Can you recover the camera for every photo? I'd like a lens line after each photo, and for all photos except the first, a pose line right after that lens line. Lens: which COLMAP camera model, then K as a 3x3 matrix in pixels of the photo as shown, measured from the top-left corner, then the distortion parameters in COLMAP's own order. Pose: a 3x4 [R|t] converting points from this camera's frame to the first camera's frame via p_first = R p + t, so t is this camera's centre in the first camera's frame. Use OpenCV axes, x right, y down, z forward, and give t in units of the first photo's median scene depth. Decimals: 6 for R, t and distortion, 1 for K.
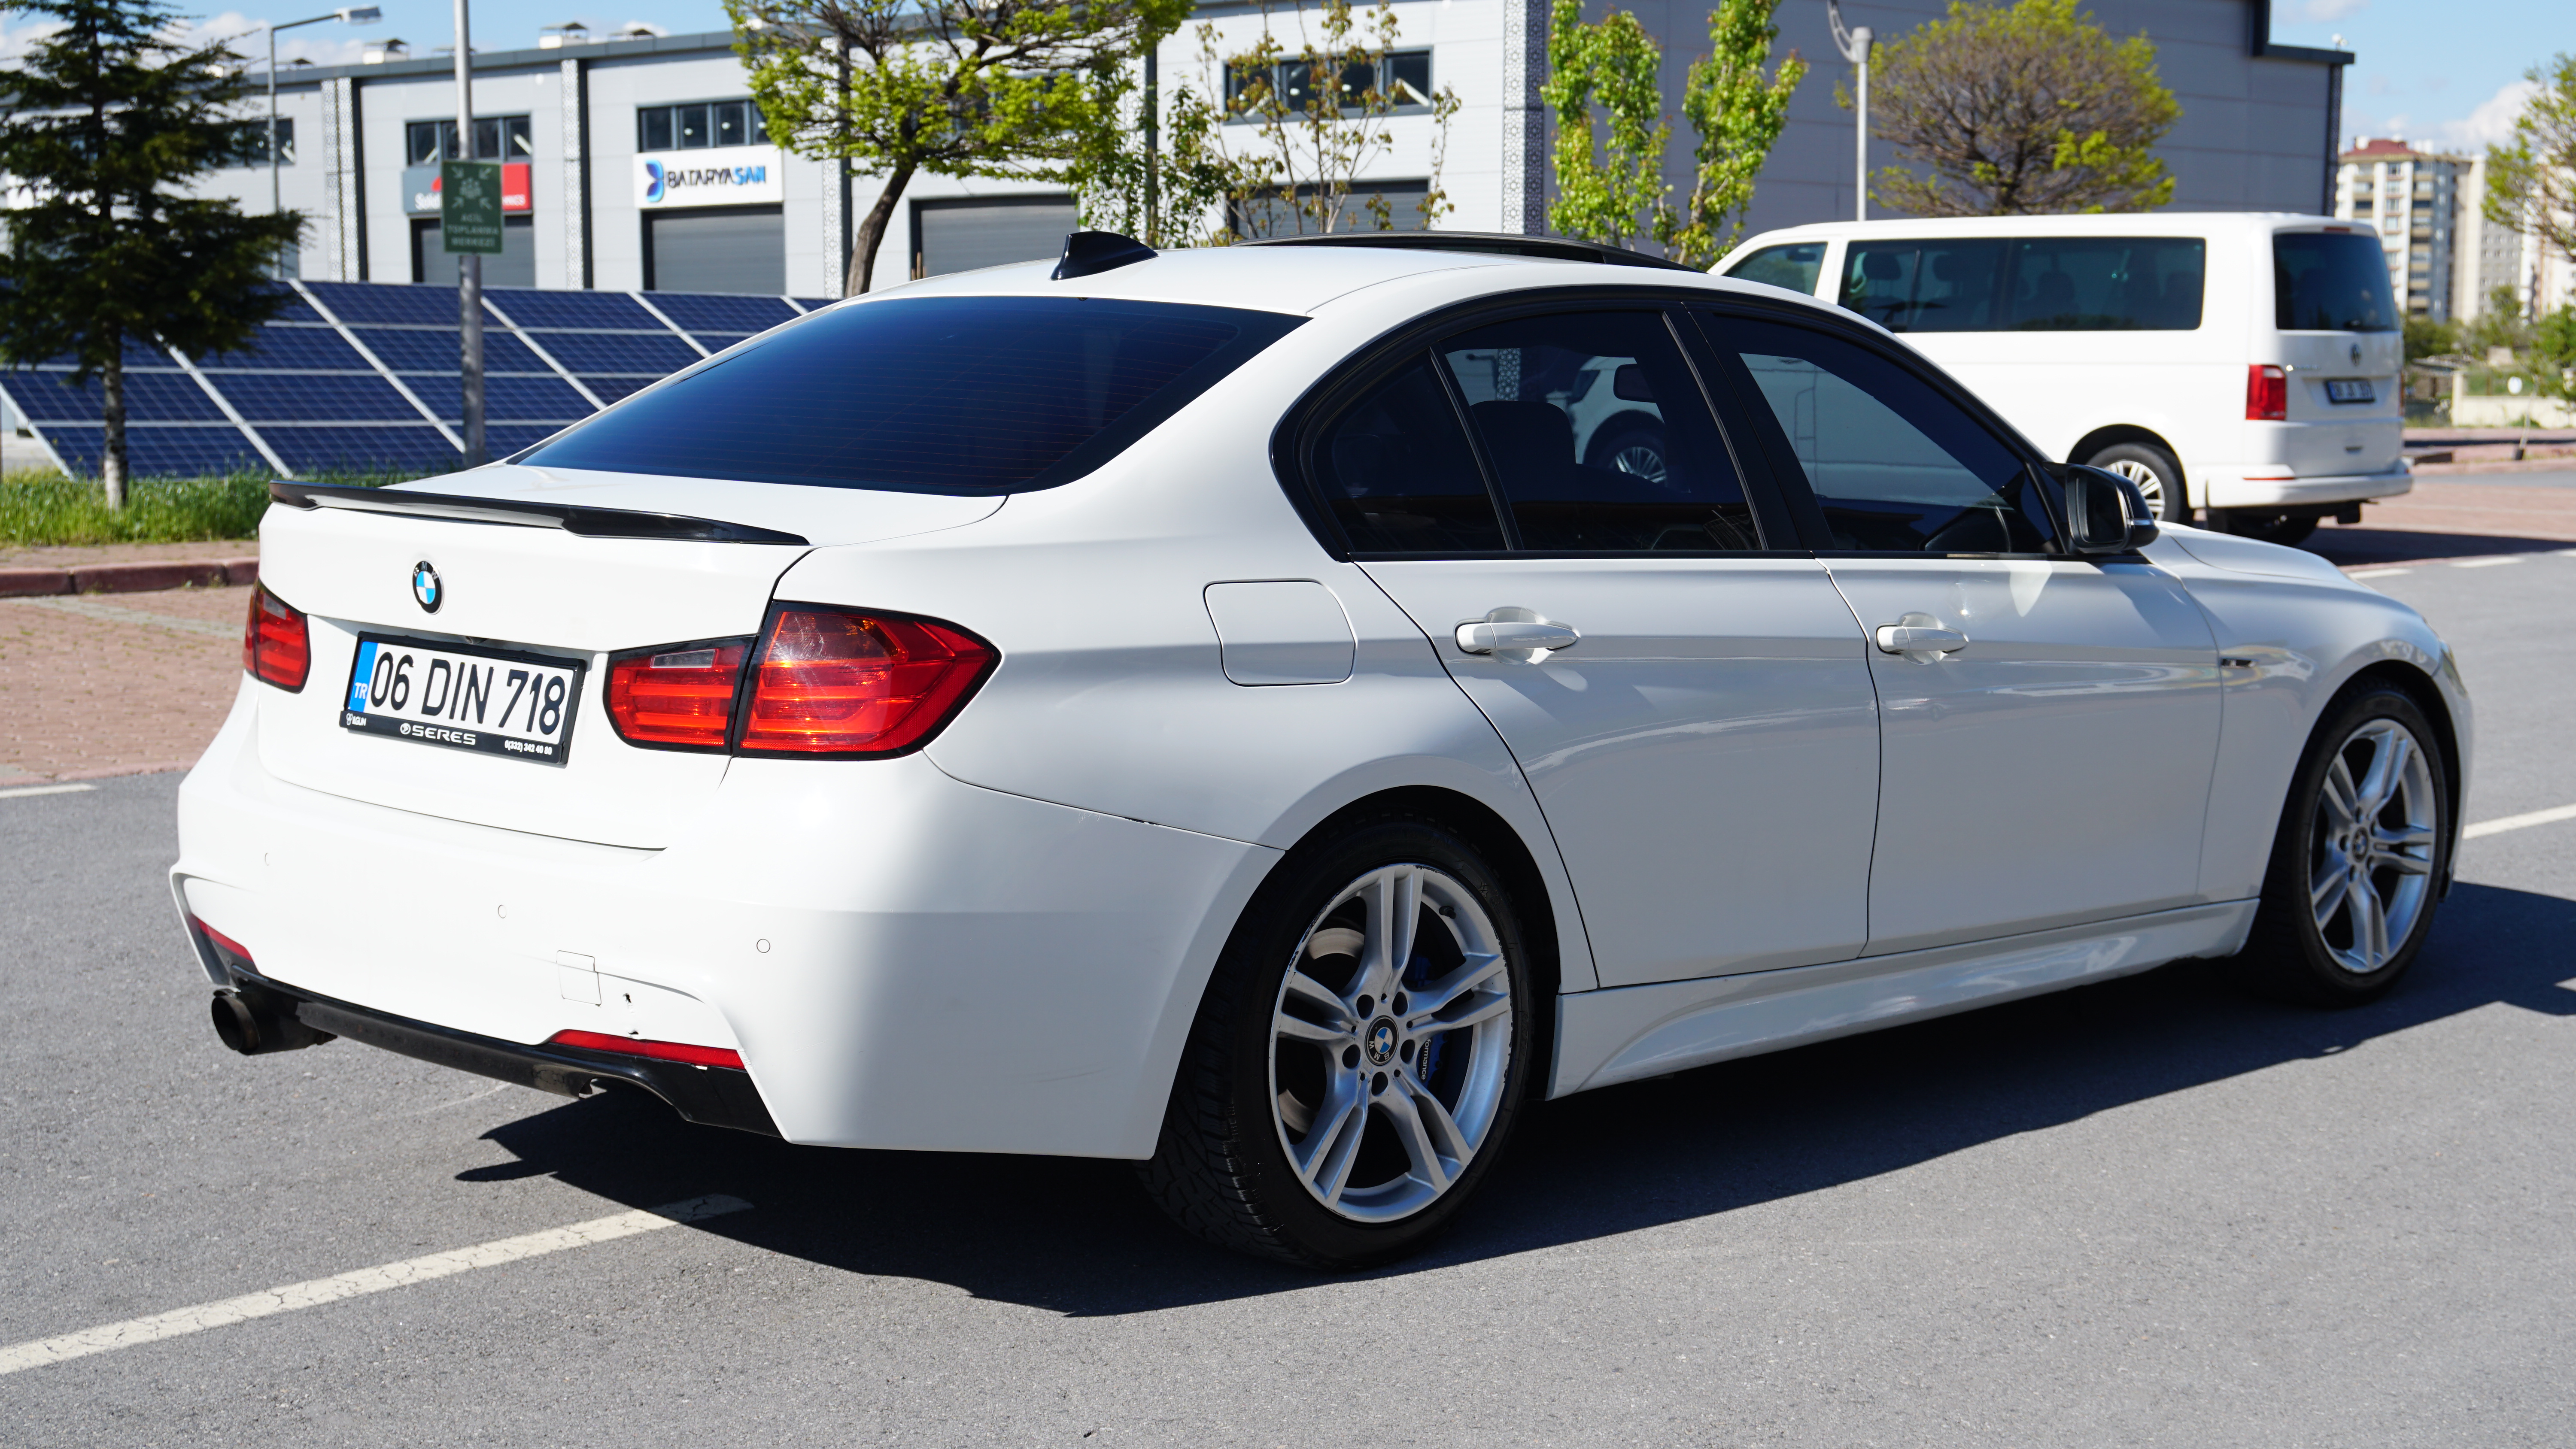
lens RADIAL K [[3513.1, 0, 1305.0], [0, 3513.1, 724.6], [0, 0, 1]] dist [0.108736, 0.000000]
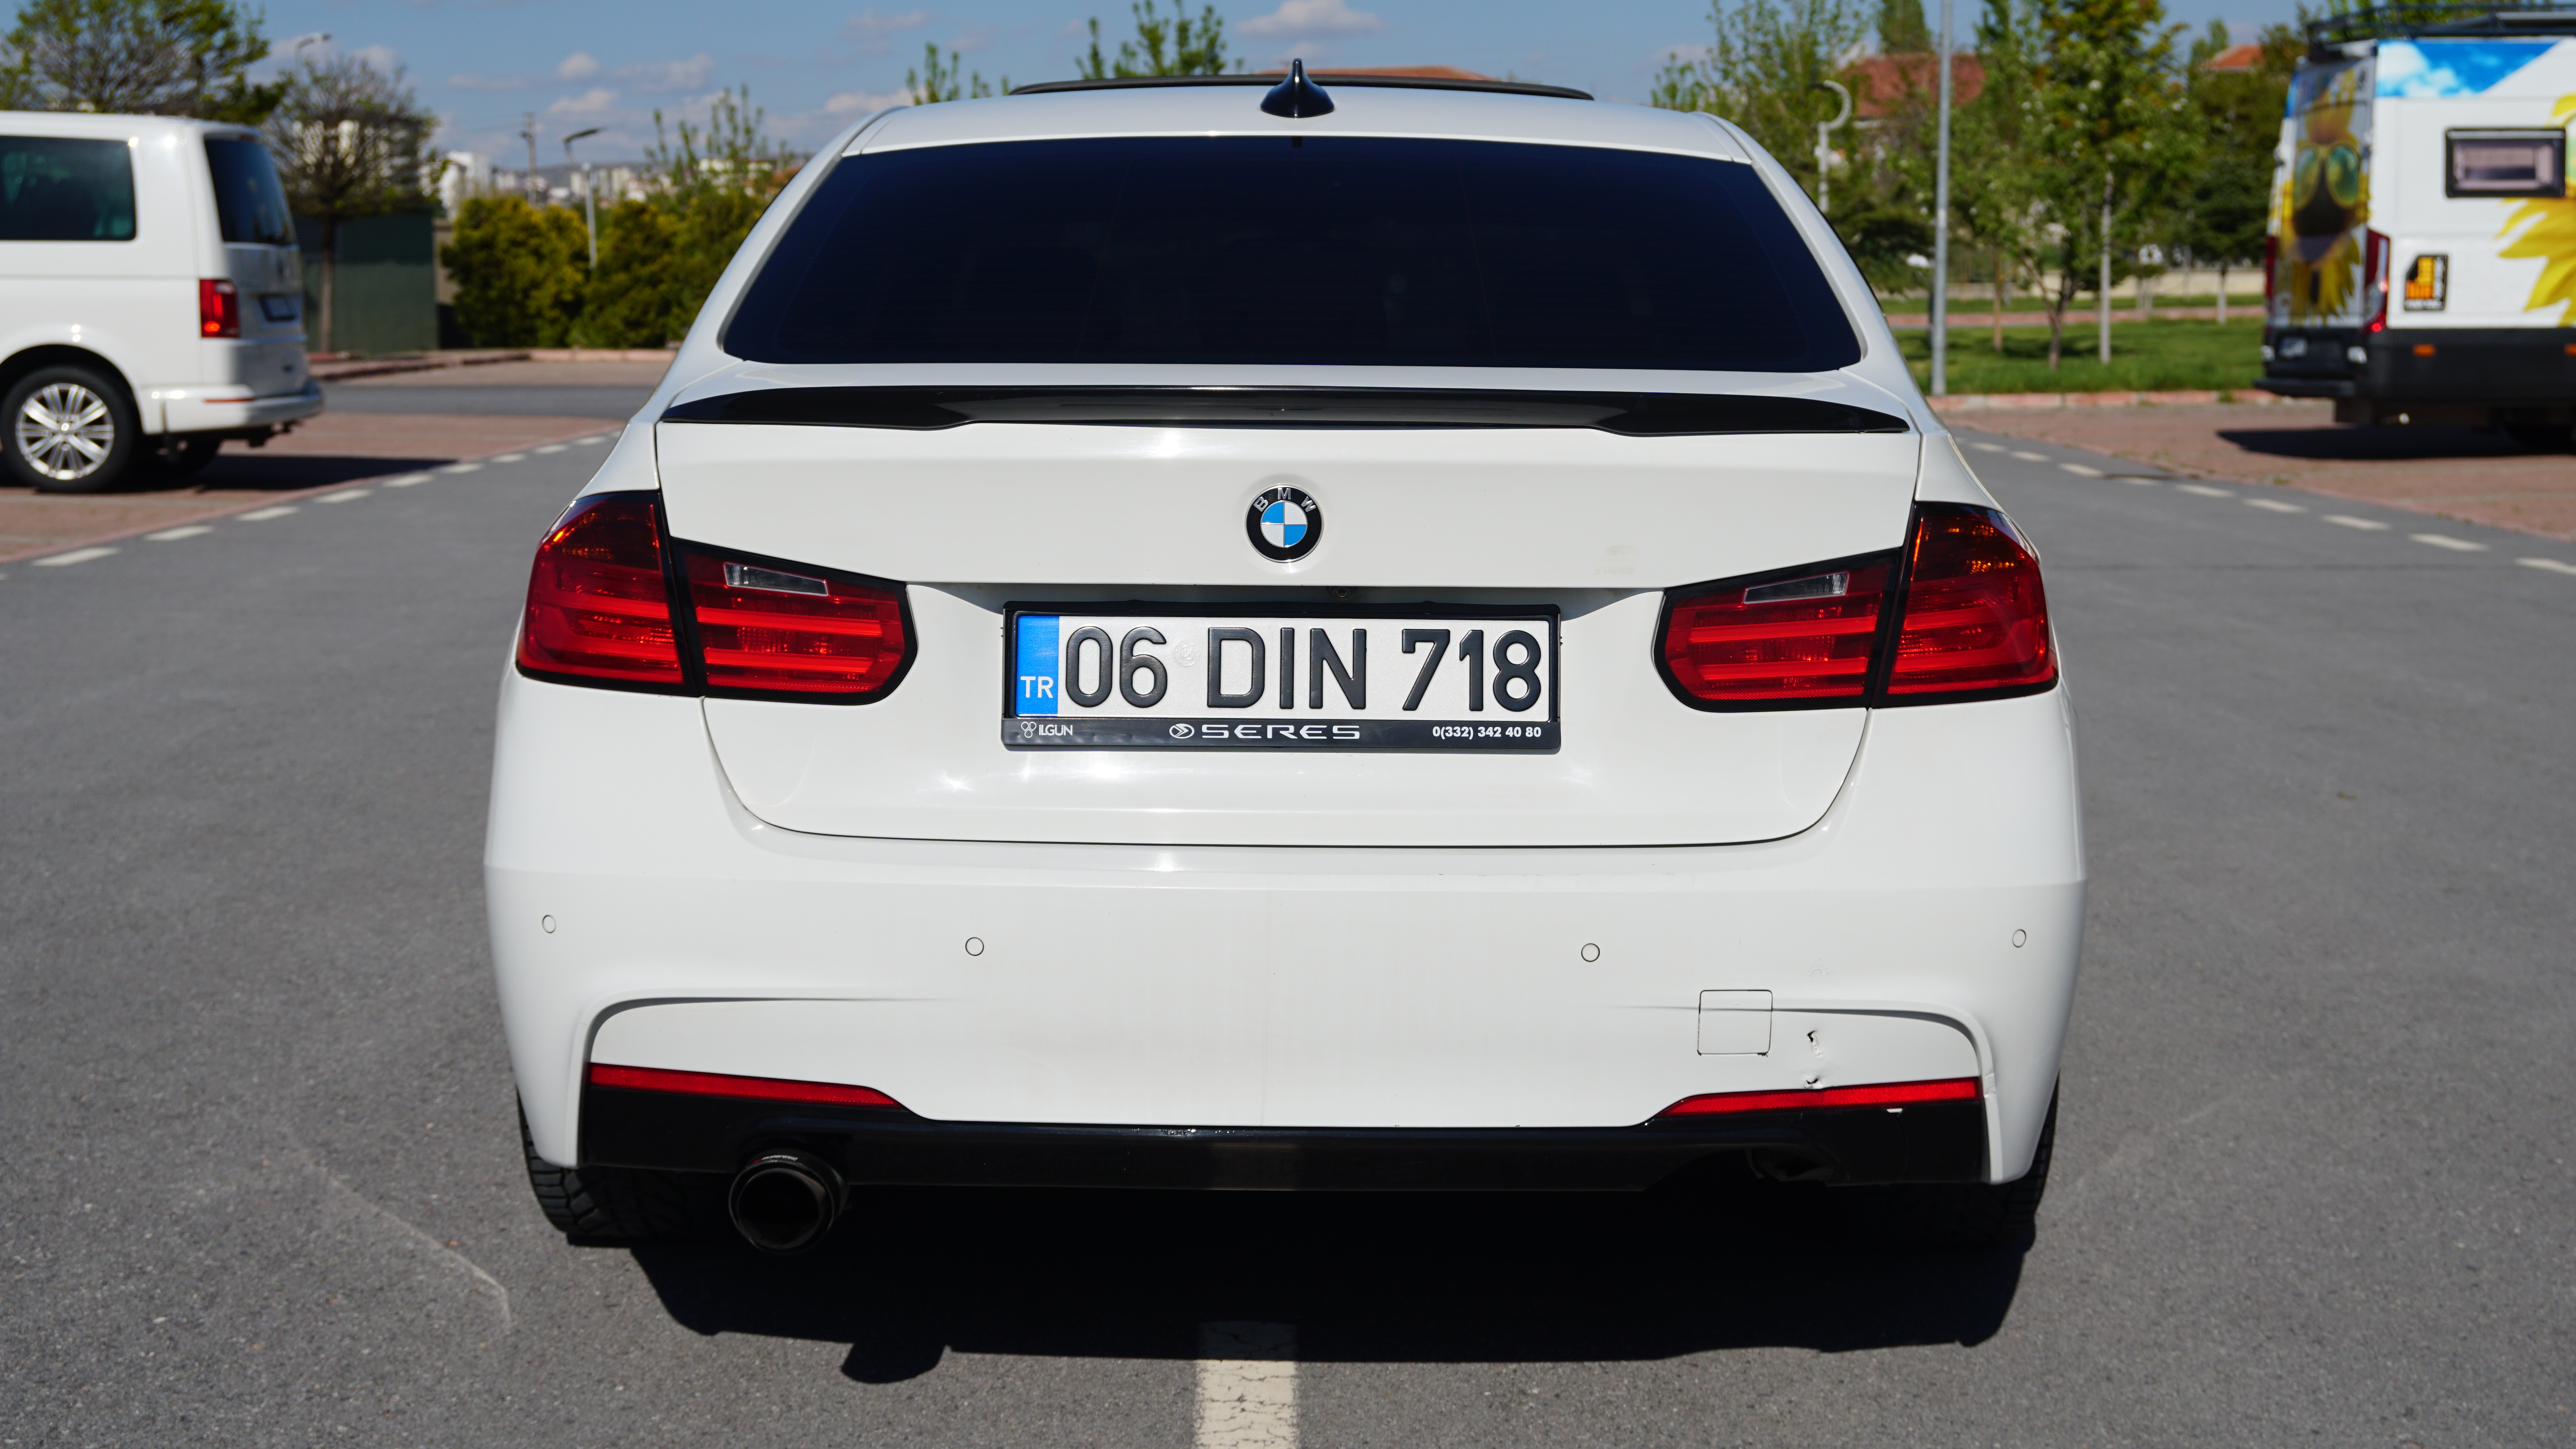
lens RADIAL K [[3513.1, 0, 1294.7], [0, 3513.1, 735.4], [0, 0, 1]] dist [0.108736, 0.000000]
pose [[0.723136, -0.096064, 0.683992, -0.722105], [0.081309, 0.995235, 0.053815, -0.034068], [-0.685903, 0.016699, 0.727501, 0.481532]]
